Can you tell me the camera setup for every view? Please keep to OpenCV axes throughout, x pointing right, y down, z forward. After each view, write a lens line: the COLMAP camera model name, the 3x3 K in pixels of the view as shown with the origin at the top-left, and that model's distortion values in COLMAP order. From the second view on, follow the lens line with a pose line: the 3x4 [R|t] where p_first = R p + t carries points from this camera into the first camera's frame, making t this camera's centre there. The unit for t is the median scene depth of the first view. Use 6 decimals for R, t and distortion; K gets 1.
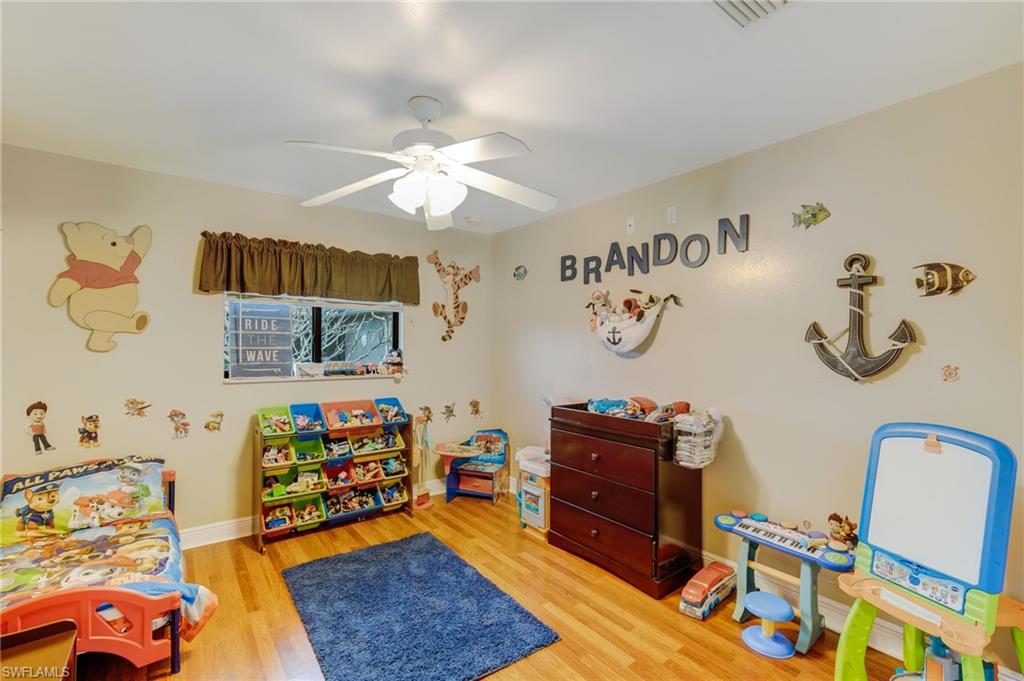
lens RADIAL K [[449.9, 0, 514.5], [0, 449.9, 343.5], [0, 0, 1]] dist [0.002904, 0.000019]
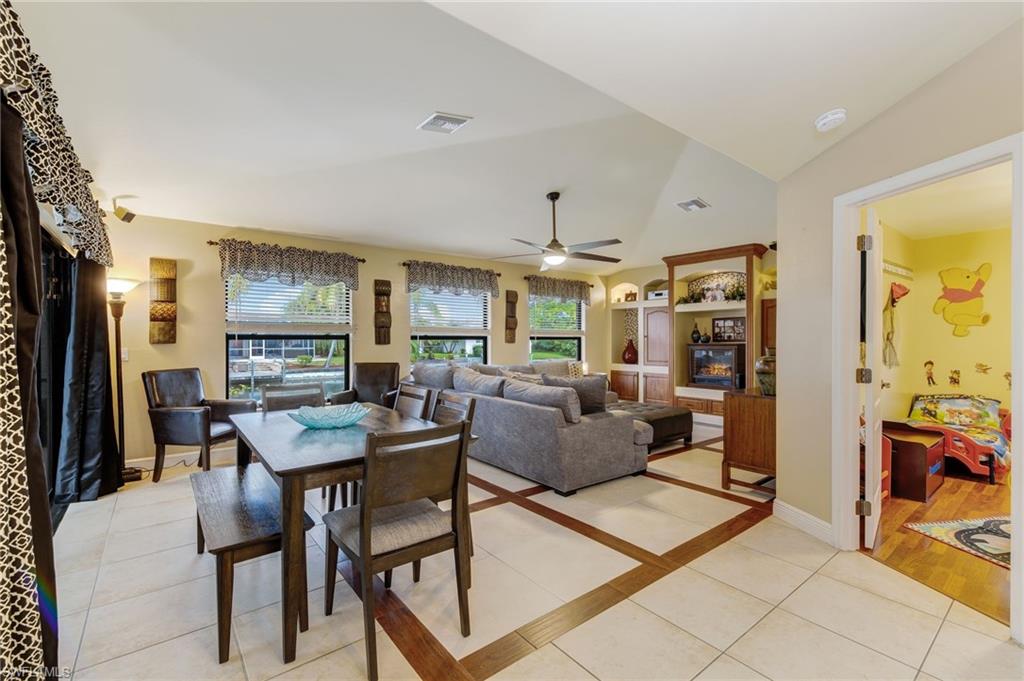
lens RADIAL K [[449.9, 0, 514.5], [0, 449.9, 343.5], [0, 0, 1]] dist [0.002904, 0.000019]
pose [[0.021487, 0.008070, -0.999737, 0.927693], [0.012674, 0.999885, 0.008344, 0.009097], [0.999689, -0.012850, 0.021383, -0.903794]]
